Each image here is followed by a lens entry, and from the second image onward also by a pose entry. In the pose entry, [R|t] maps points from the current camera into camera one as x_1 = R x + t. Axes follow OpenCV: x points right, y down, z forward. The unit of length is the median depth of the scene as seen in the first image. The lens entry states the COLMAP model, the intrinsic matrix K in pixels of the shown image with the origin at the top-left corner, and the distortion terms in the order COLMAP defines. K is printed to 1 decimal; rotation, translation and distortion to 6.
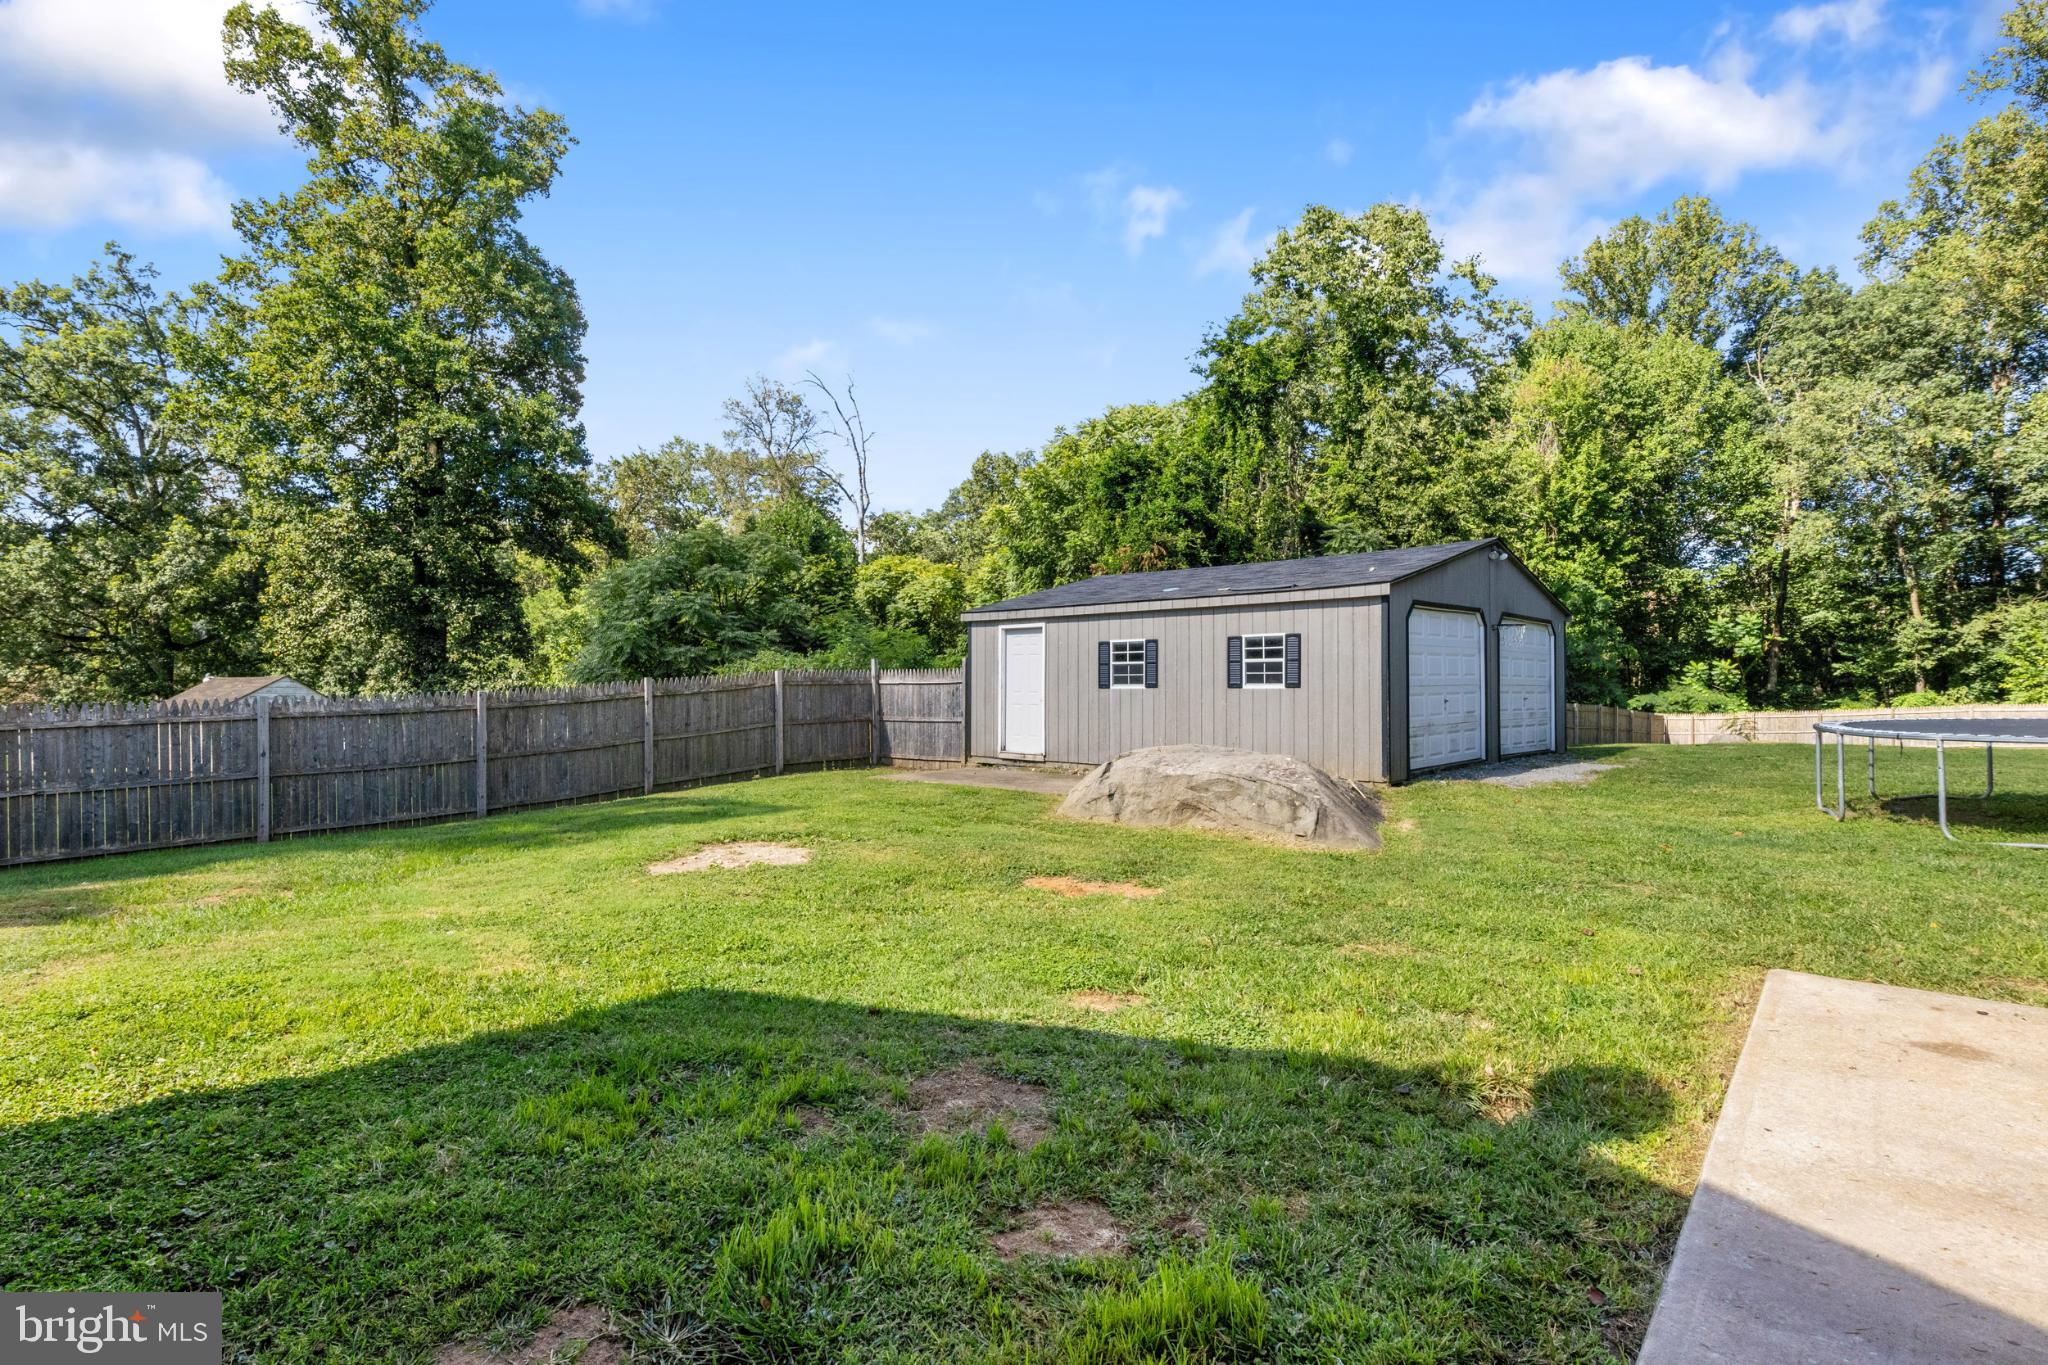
lens RADIAL K [[1032.8, 0, 1010.4], [0, 1032.8, 683.3], [0, 0, 1]] dist [-0.004593, -0.003486]
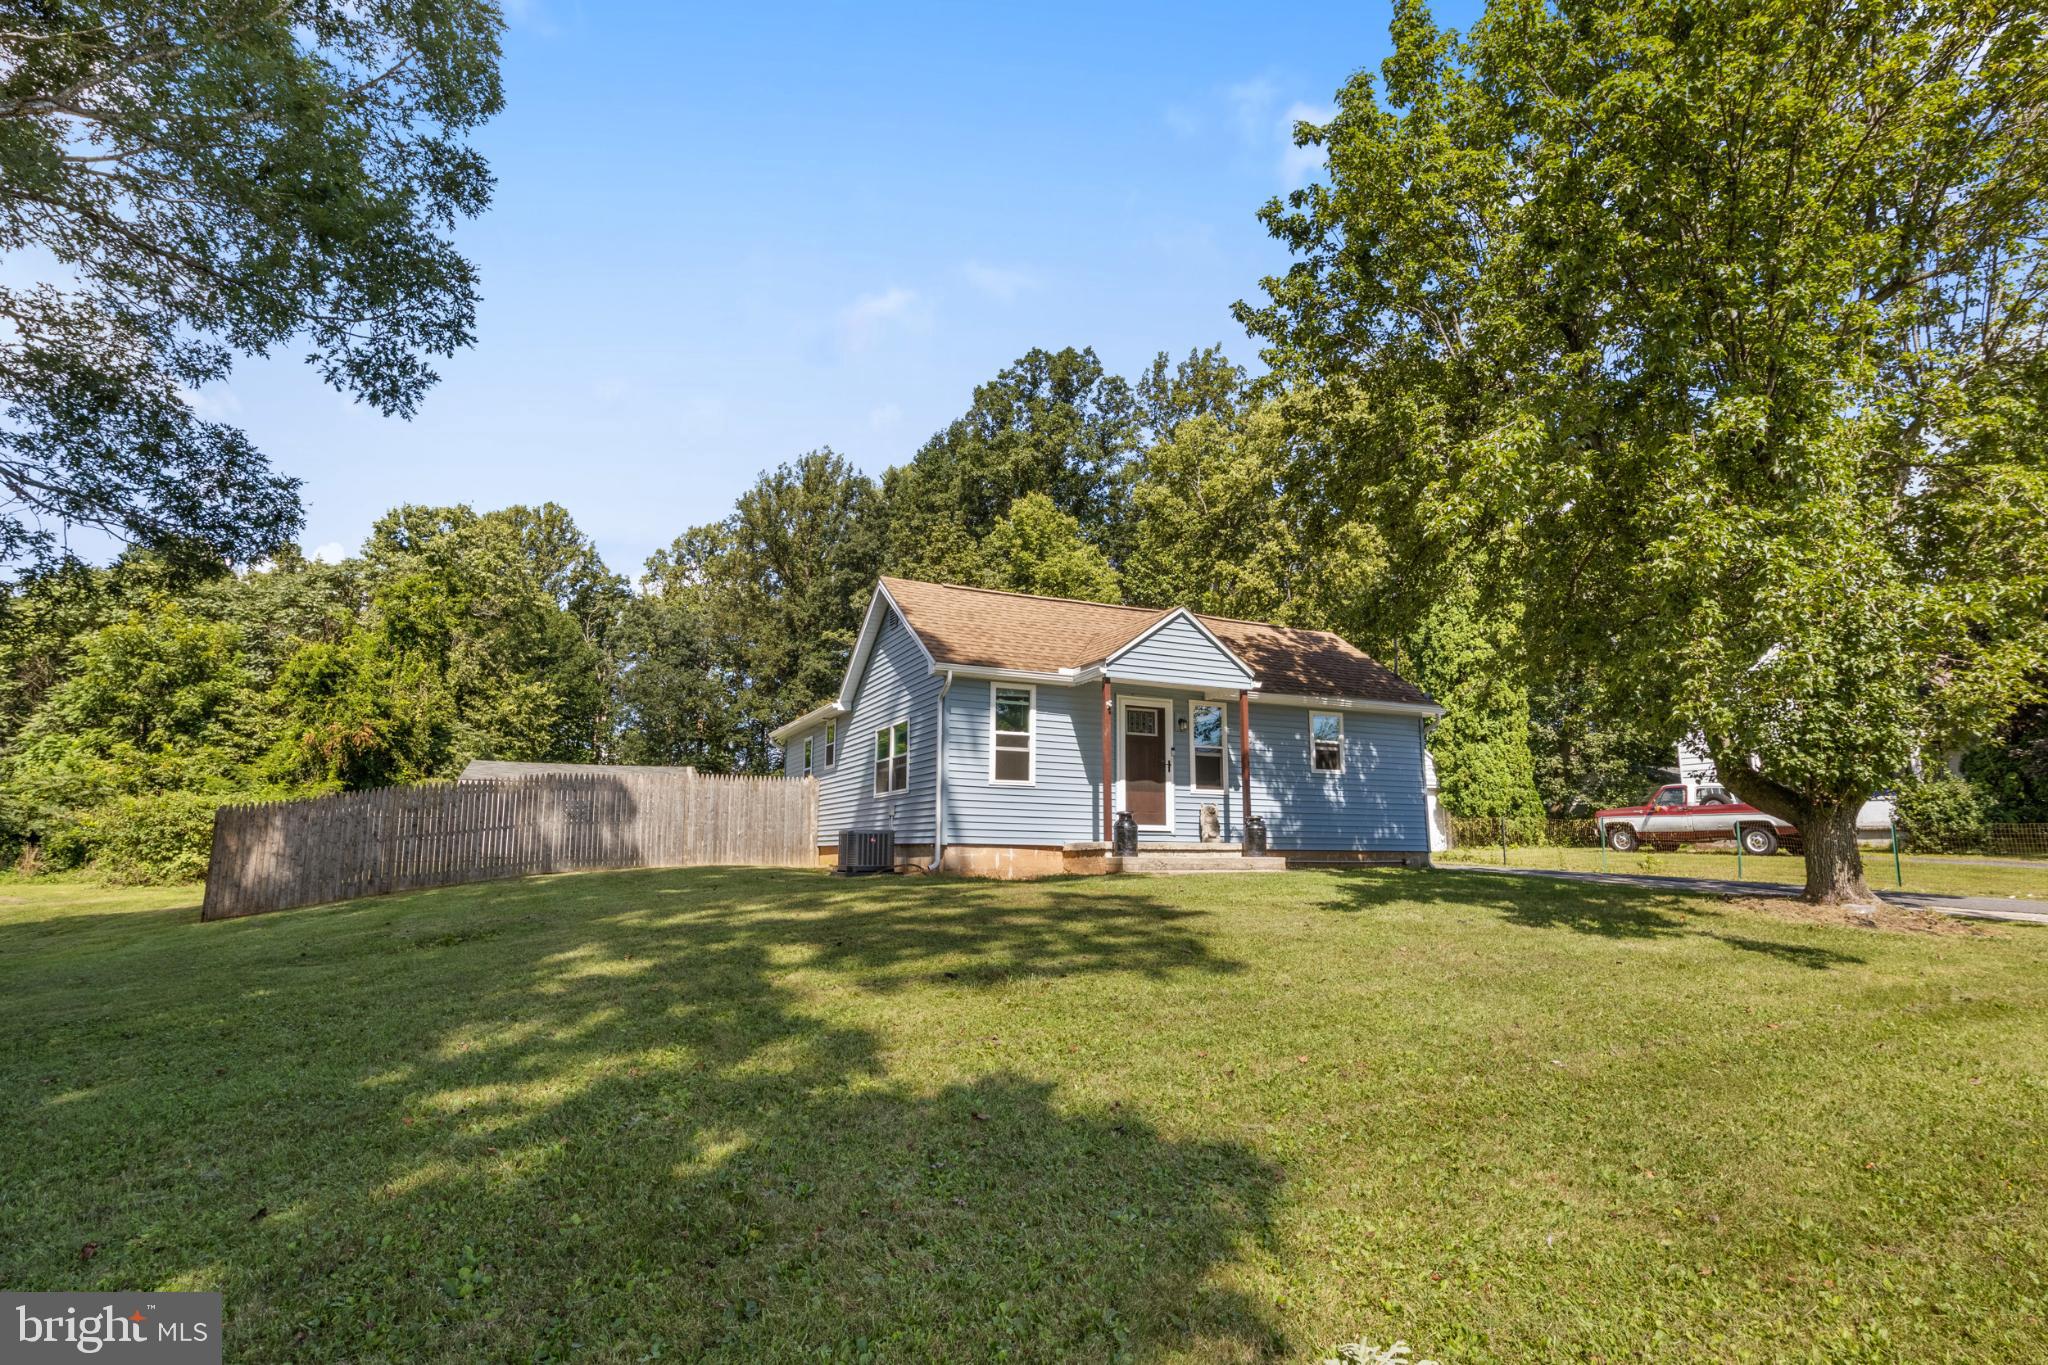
lens RADIAL K [[1032.8, 0, 1013.9], [0, 1032.8, 692.2], [0, 0, 1]] dist [-0.004593, -0.003486]
pose [[0.416950, 0.144098, 0.897434, -0.643060], [-0.000445, 0.987386, -0.158334, 0.030273], [-0.908929, 0.065618, 0.411755, -0.321012]]
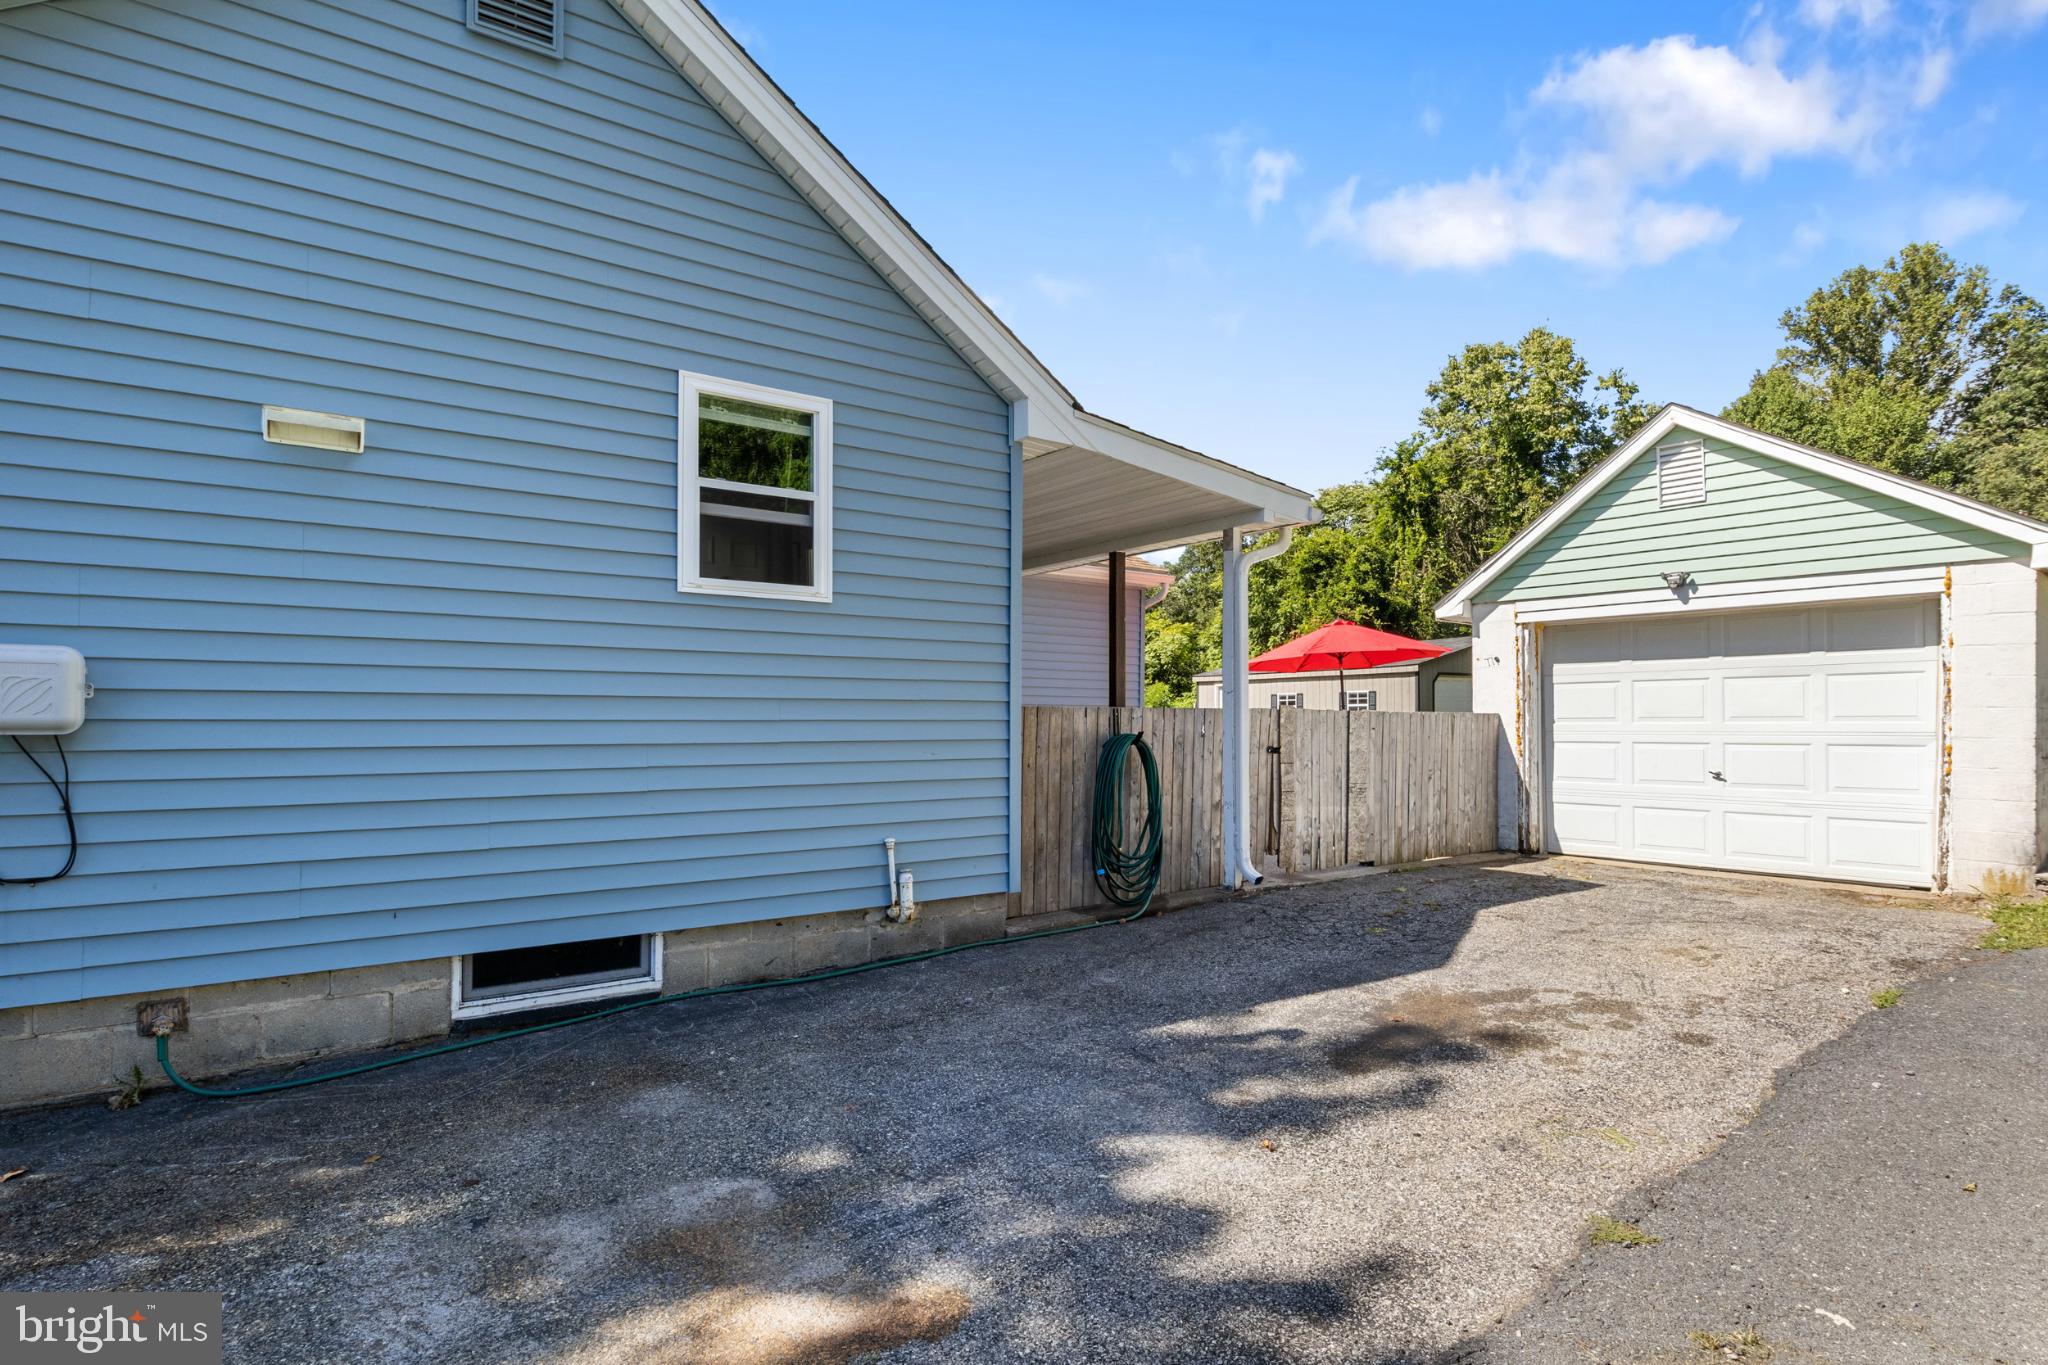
lens RADIAL K [[1032.8, 0, 1034.4], [0, 1032.8, 695.6], [0, 0, 1]] dist [-0.004593, -0.003486]
pose [[0.978825, -0.003992, -0.204662, 0.021411], [-0.001075, 0.999696, -0.024640, 0.002017], [0.204698, 0.024338, 0.978523, -0.327712]]
